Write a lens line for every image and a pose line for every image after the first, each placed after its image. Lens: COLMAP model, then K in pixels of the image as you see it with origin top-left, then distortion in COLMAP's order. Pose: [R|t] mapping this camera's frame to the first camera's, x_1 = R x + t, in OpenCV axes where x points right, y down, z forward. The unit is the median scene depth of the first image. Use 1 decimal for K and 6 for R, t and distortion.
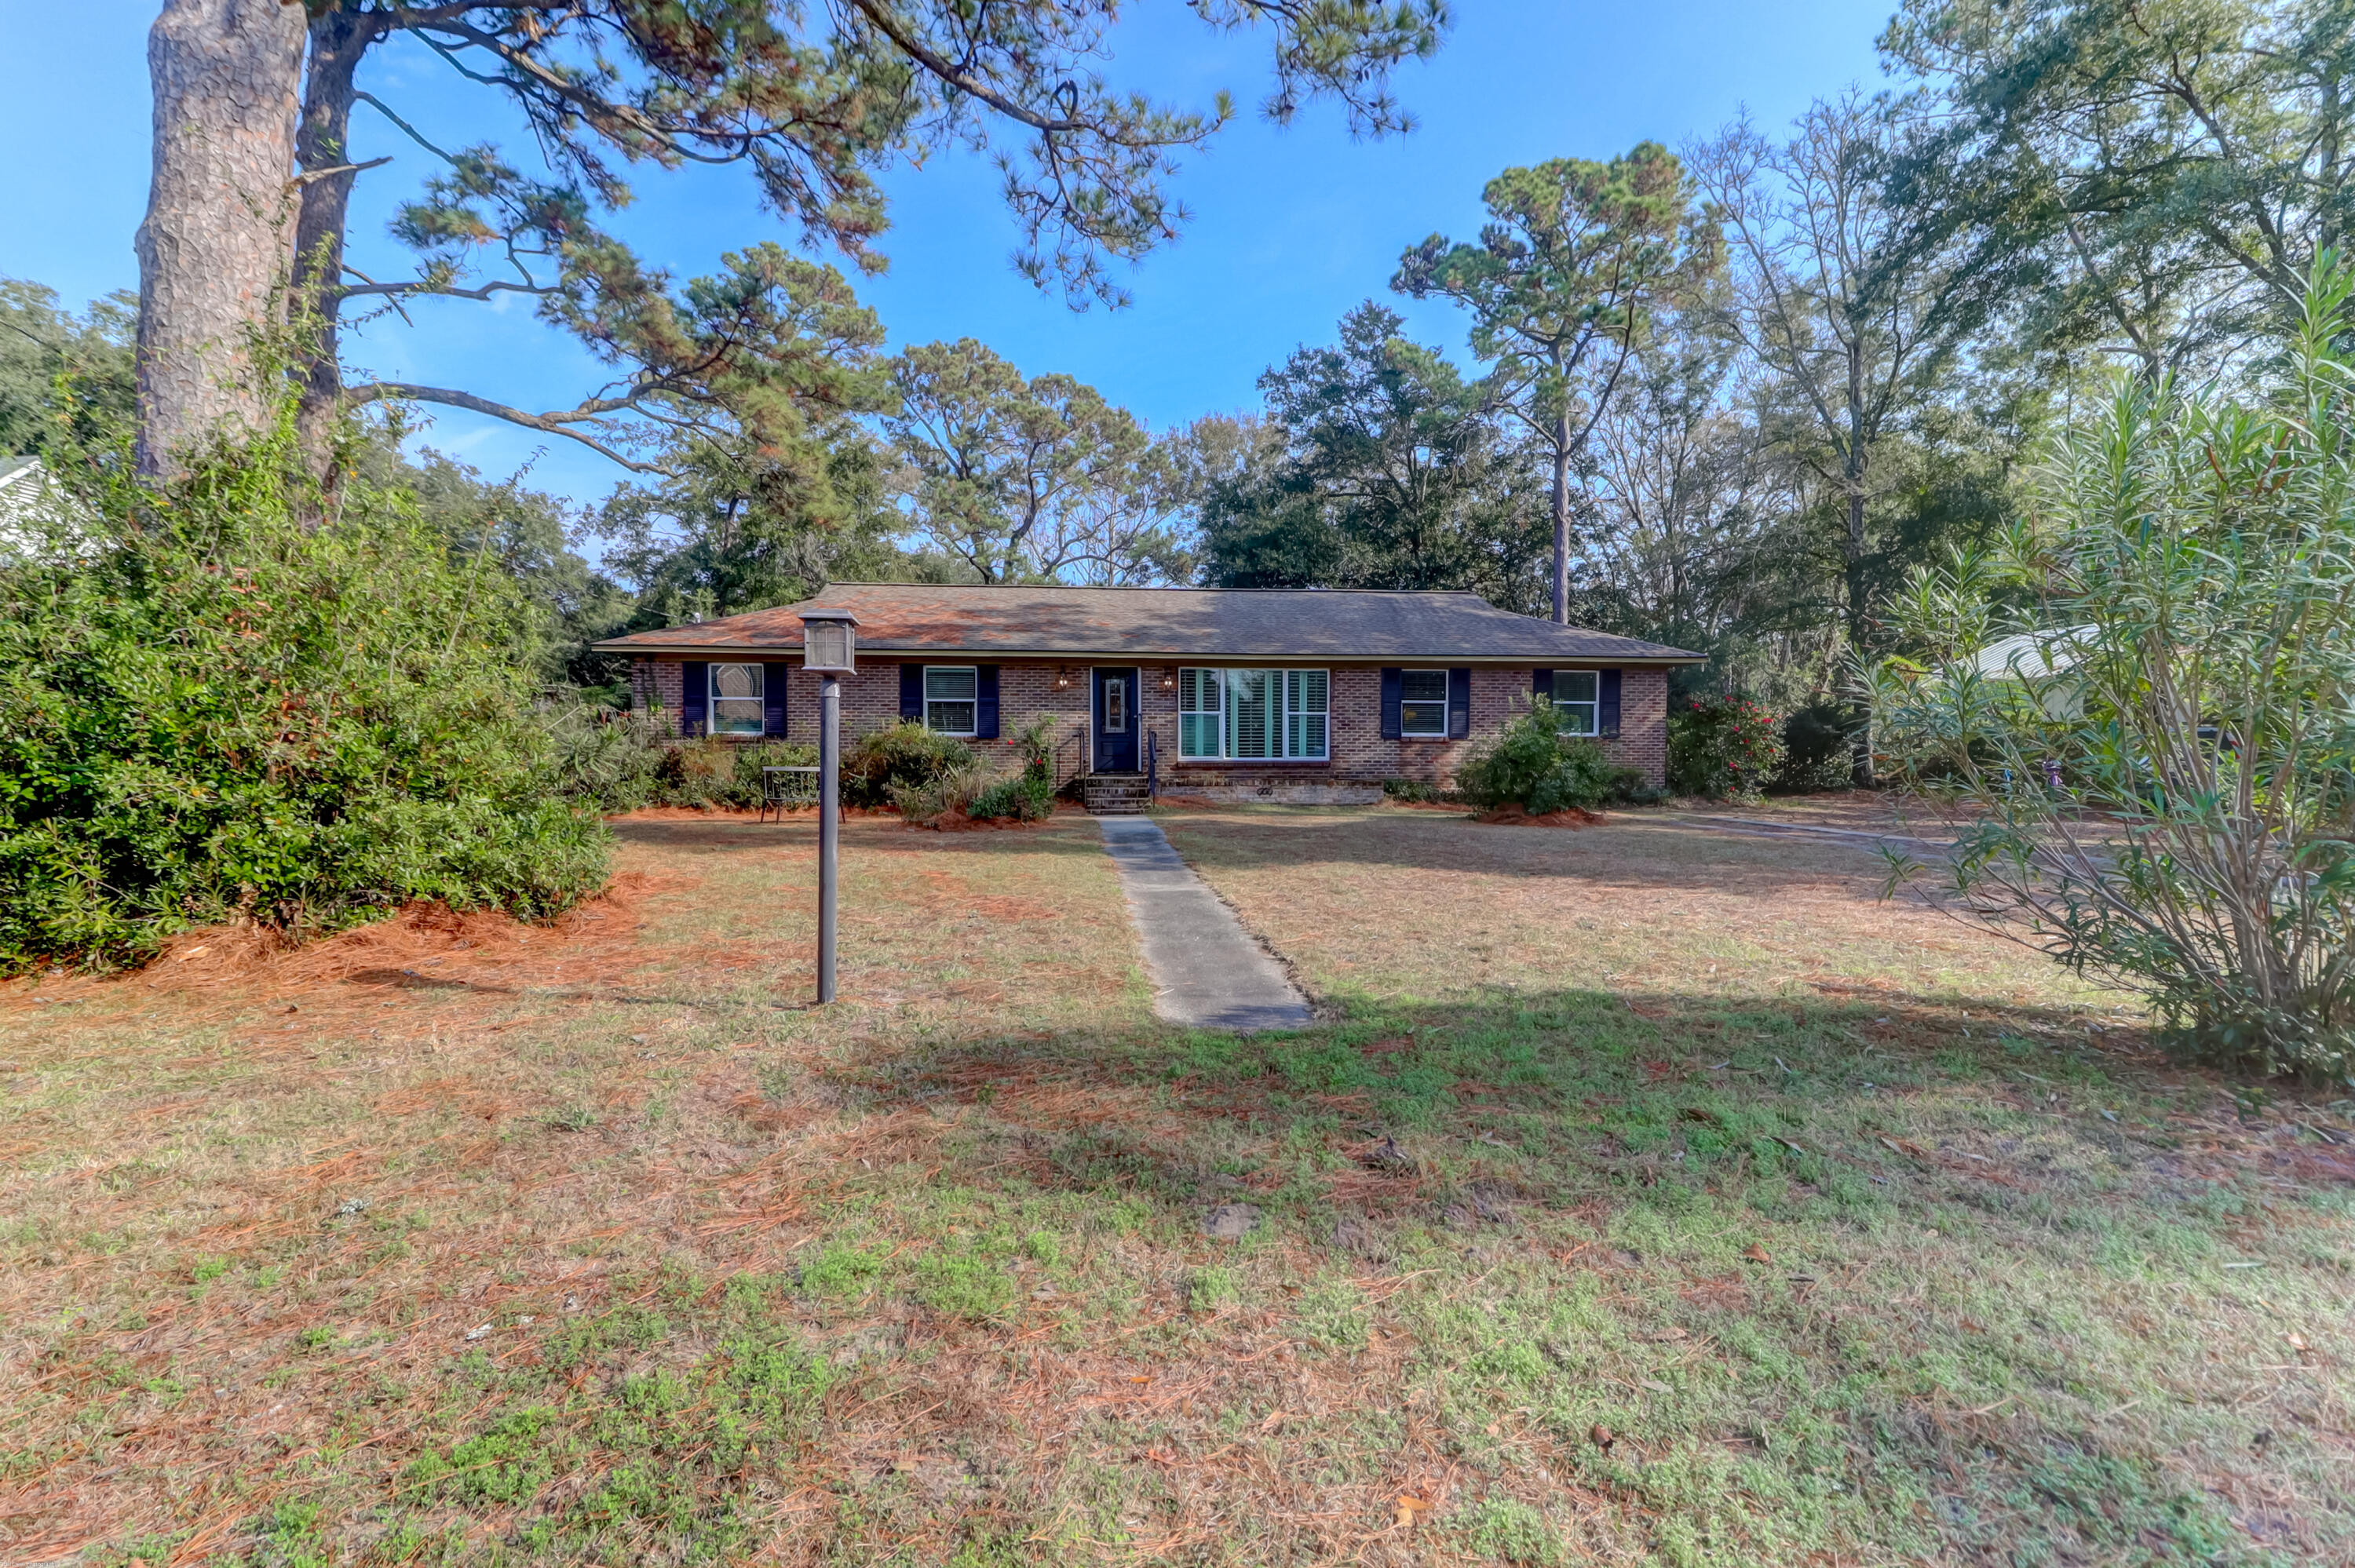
lens RADIAL K [[1094.8, 0, 1177.5], [0, 1094.8, 784.0], [0, 0, 1]] dist [0.011069, 0.000100]
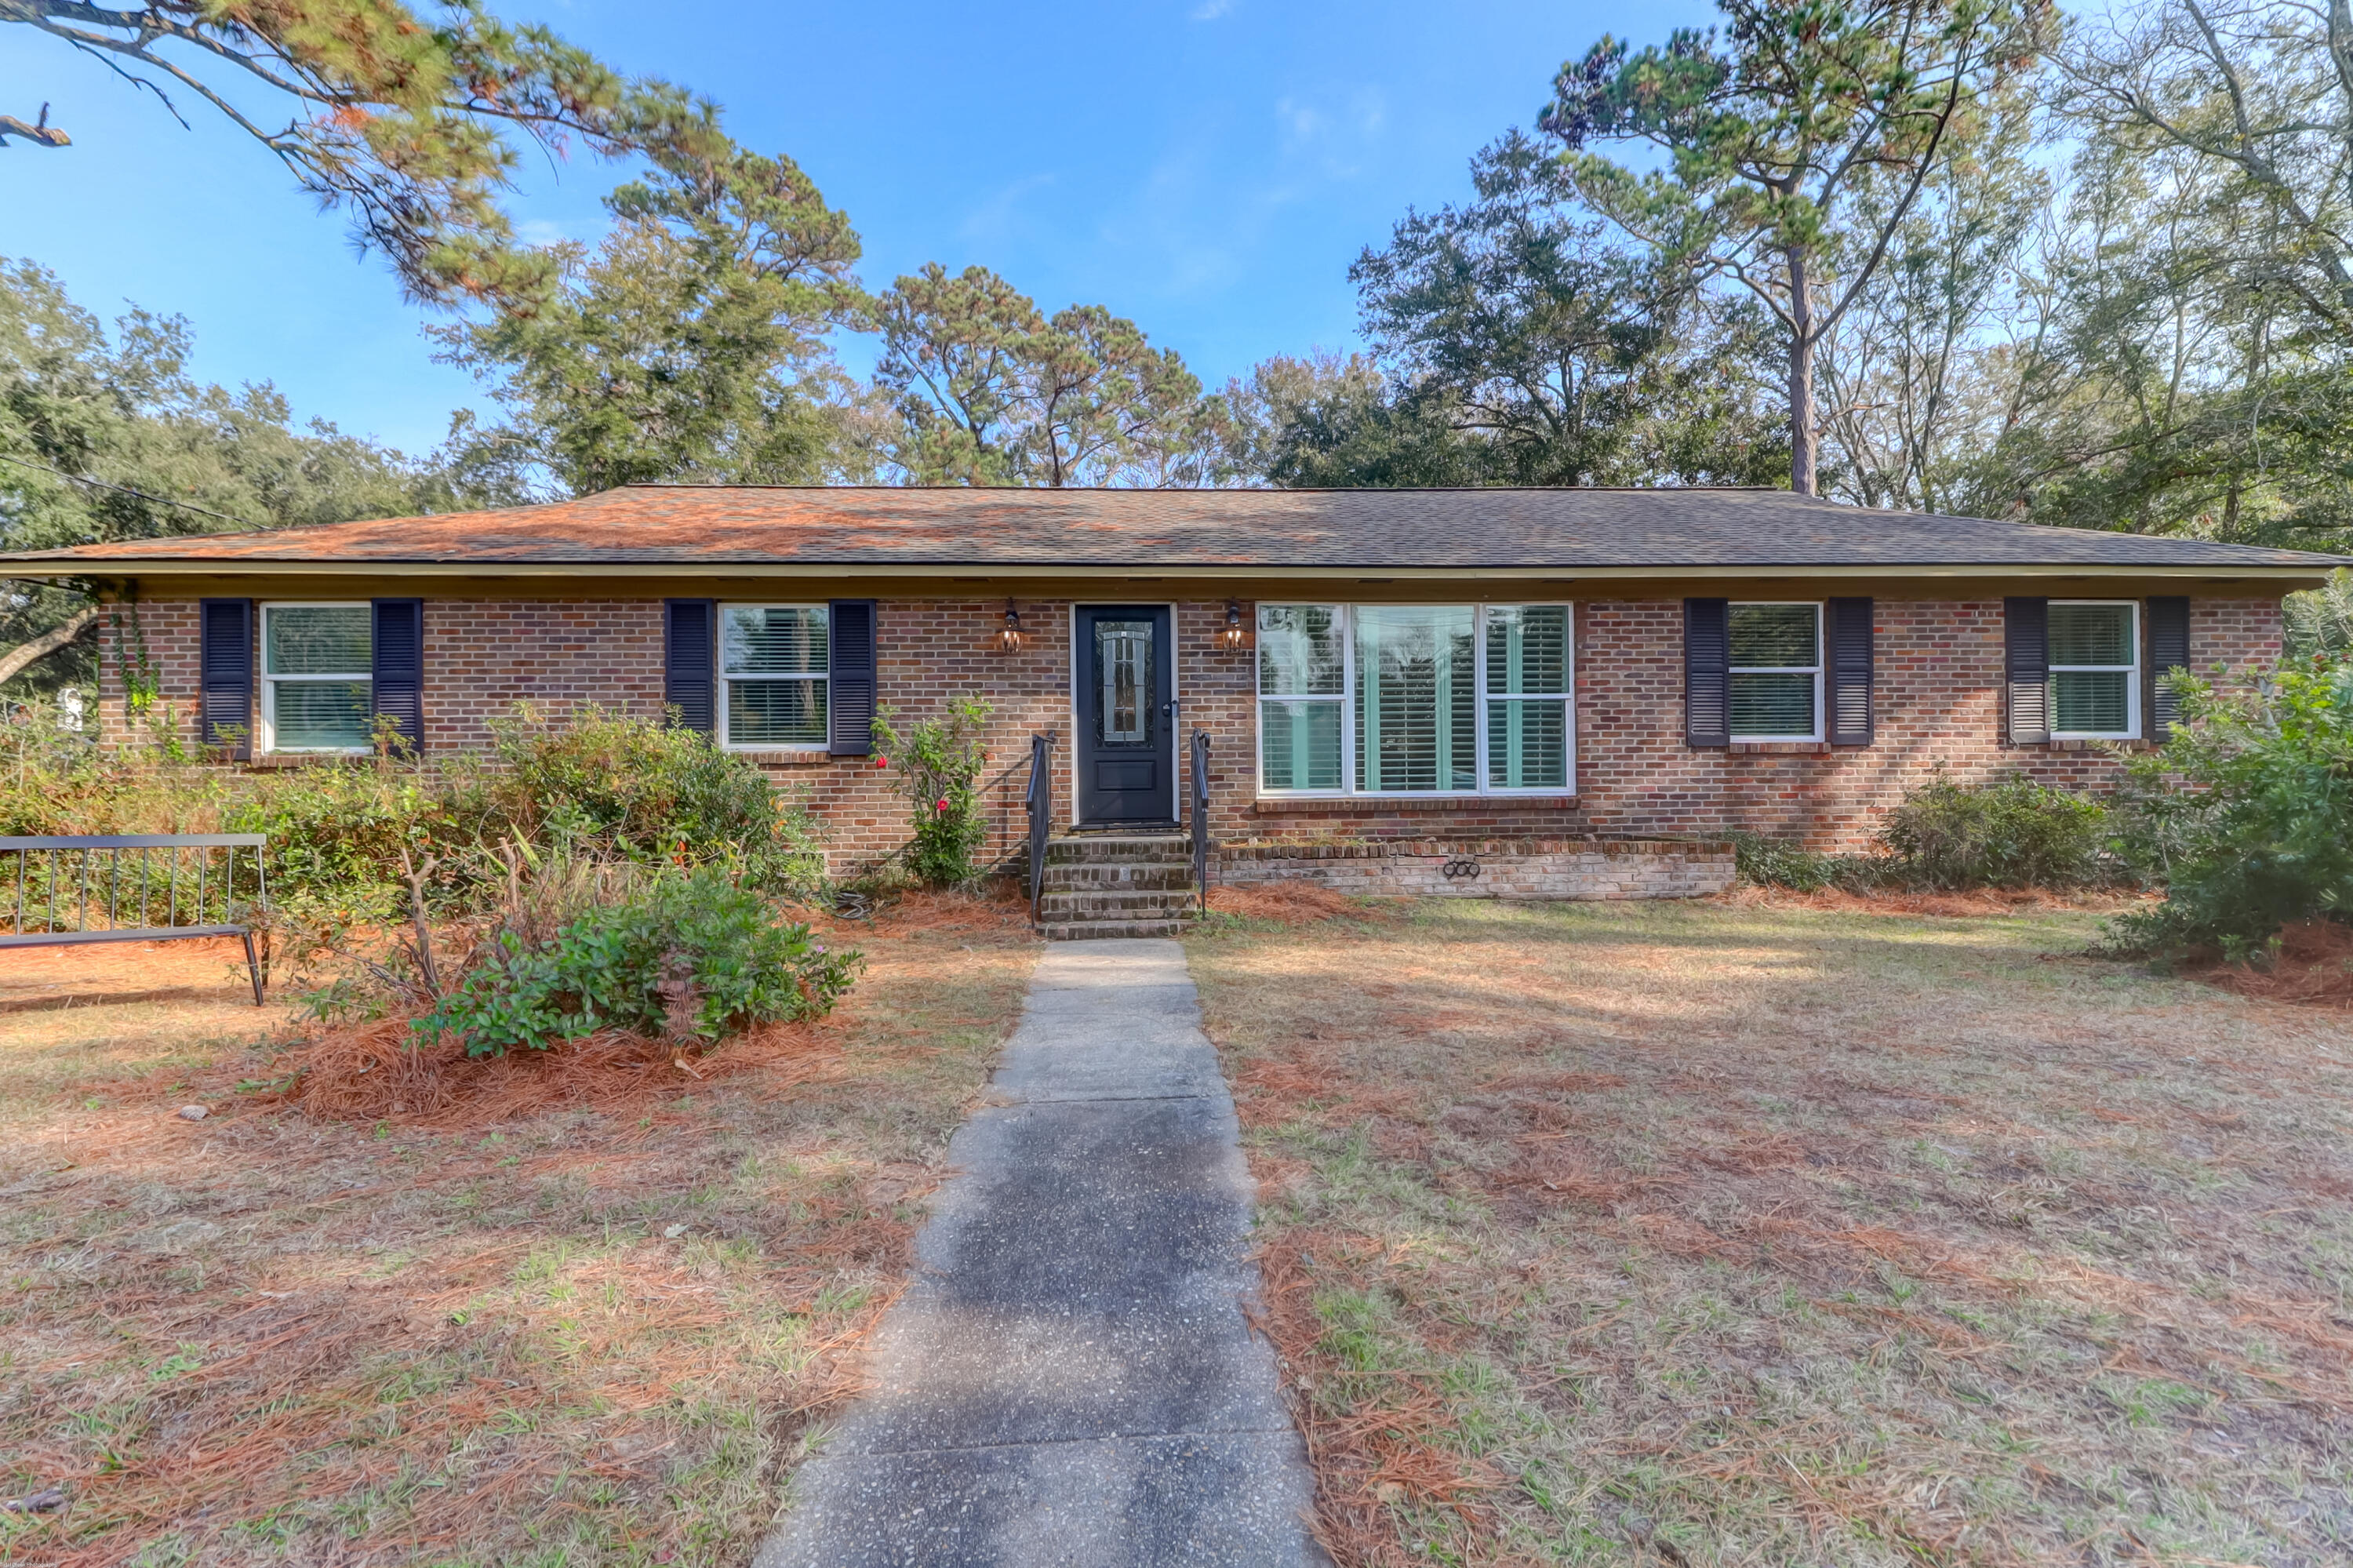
lens RADIAL K [[1097.6, 0, 1183.3], [0, 1097.6, 781.5], [0, 0, 1]] dist [0.003937, -0.000403]
pose [[0.998635, -0.010905, -0.051075, -0.006849], [0.009274, 0.999443, -0.032064, -0.013587], [0.051396, 0.031546, 0.998180, 0.513435]]
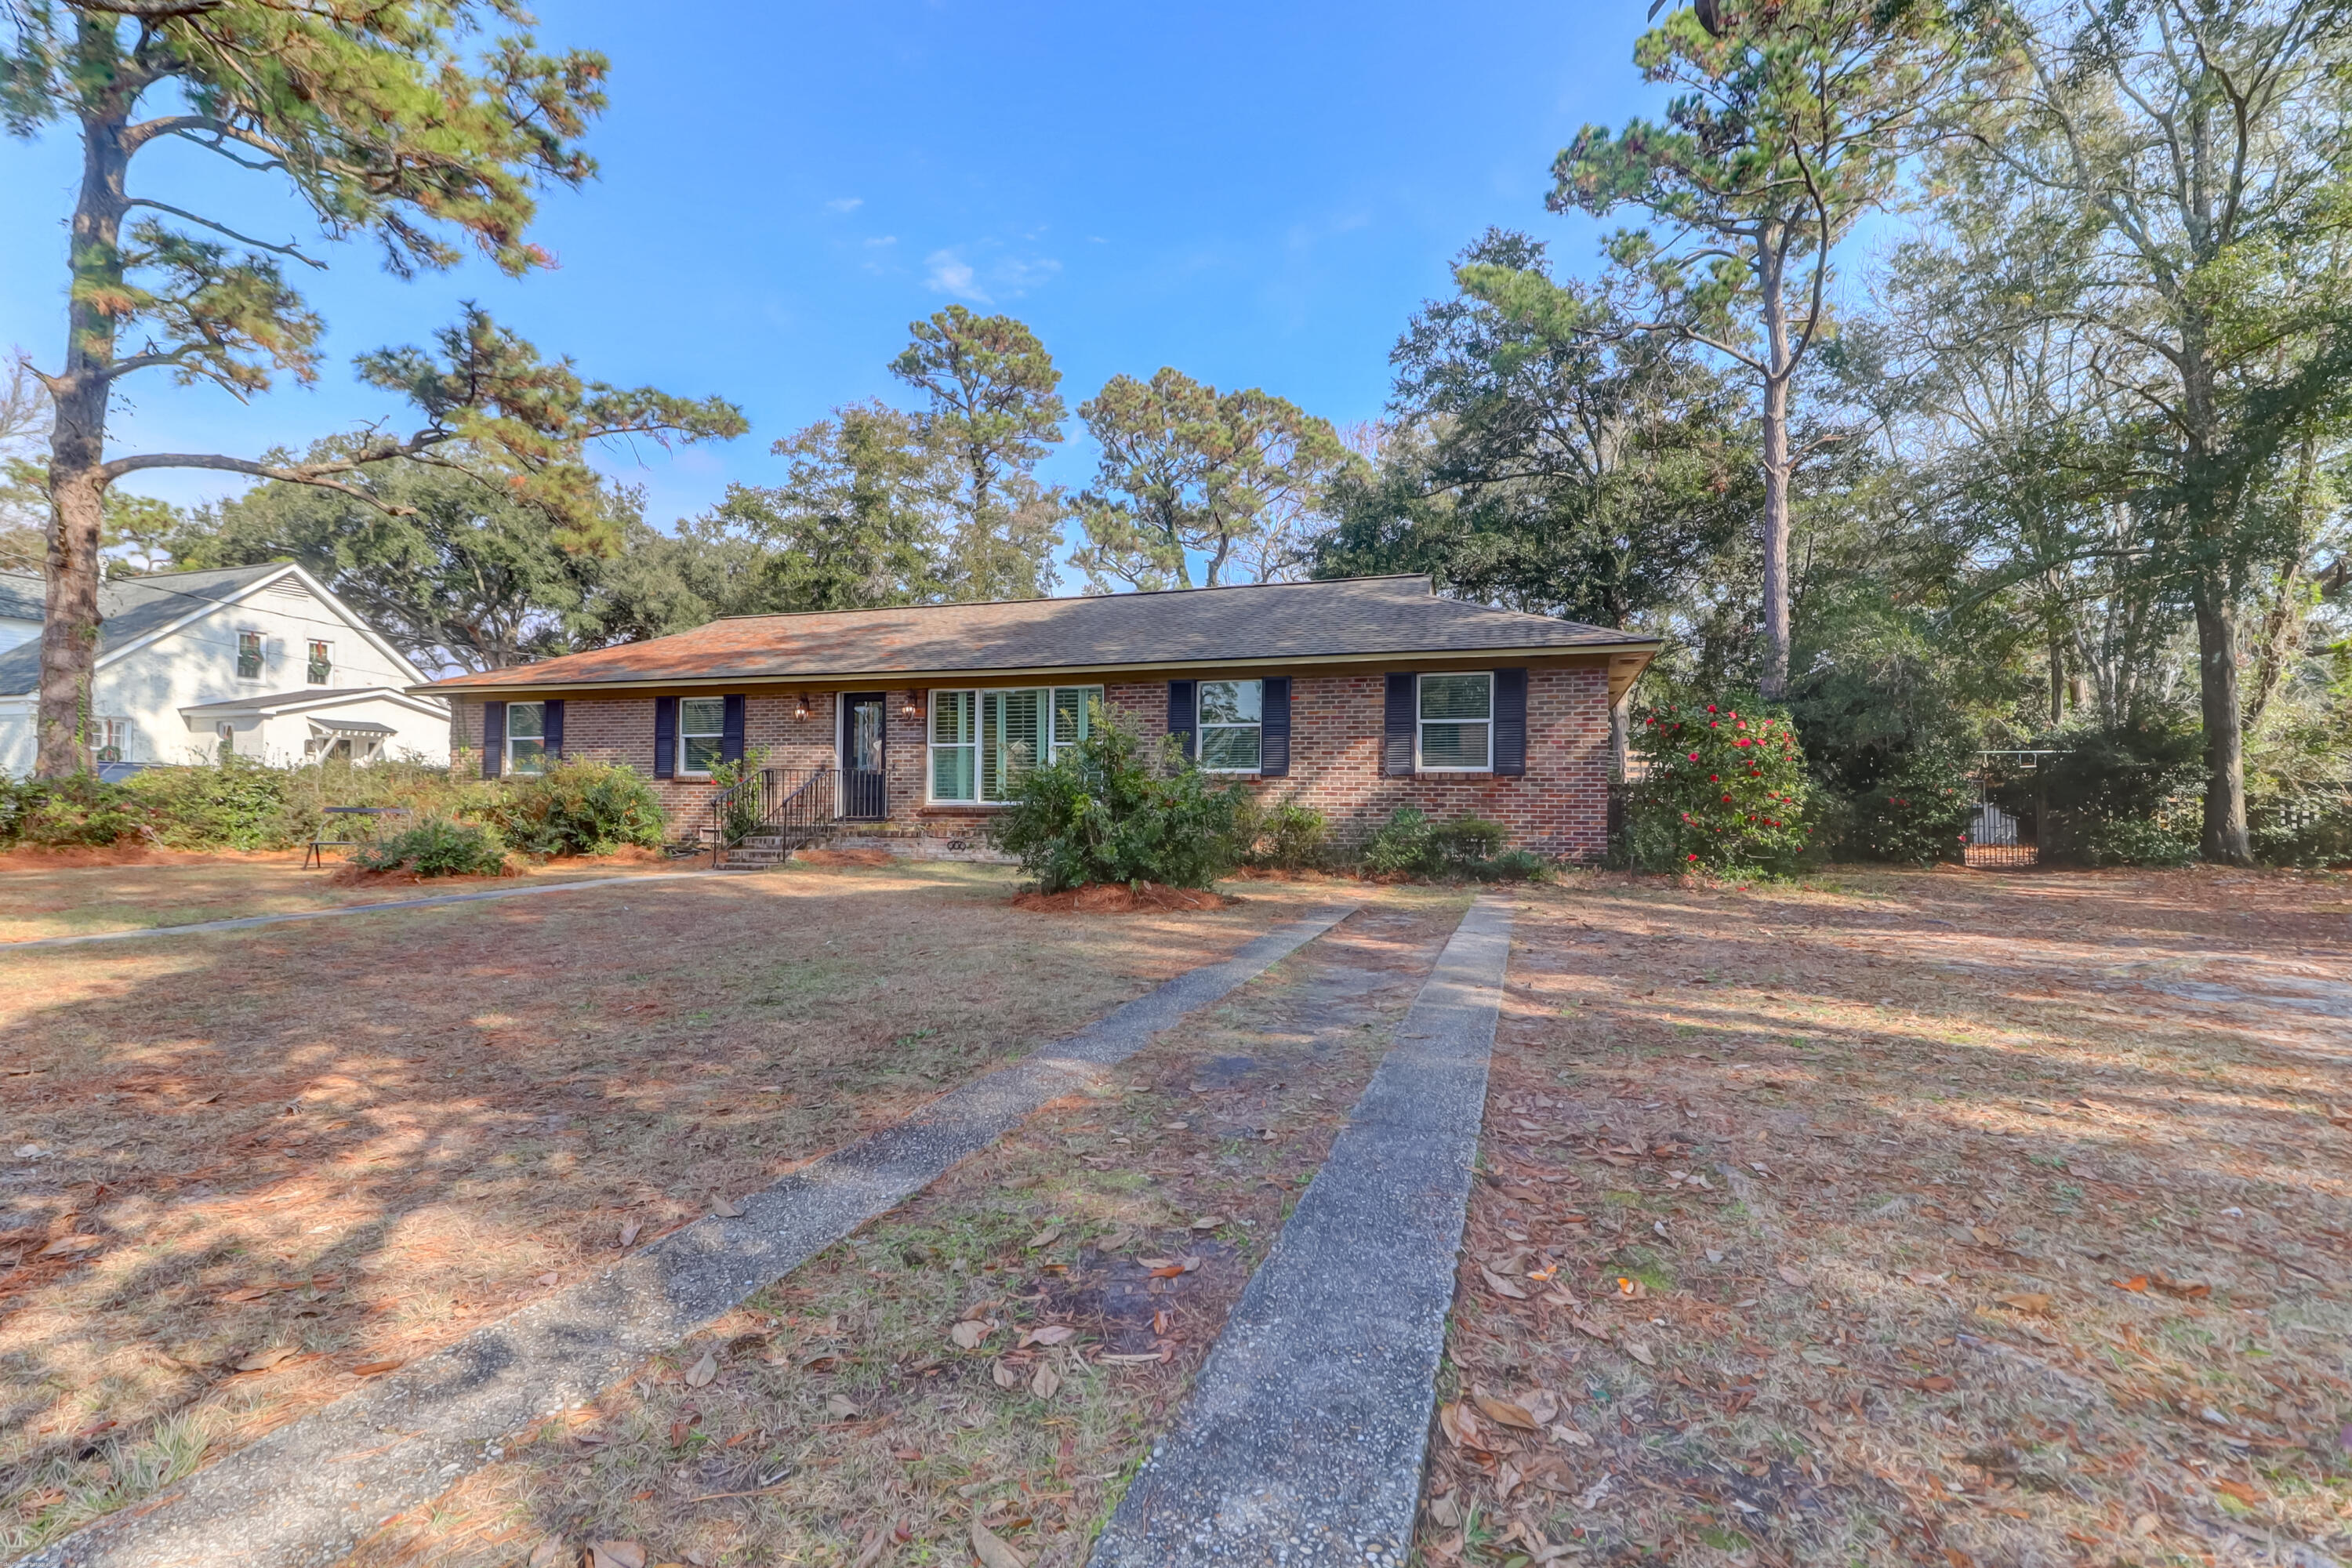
lens RADIAL K [[1087.2, 0, 1172.8], [0, 1087.2, 792.0], [0, 0, 1]] dist [0.000059, -0.000212]
pose [[0.909724, 0.001144, -0.415212, 0.489210], [-0.015355, 0.999405, -0.030890, -0.008507], [0.414930, 0.034477, 0.909200, 0.337189]]
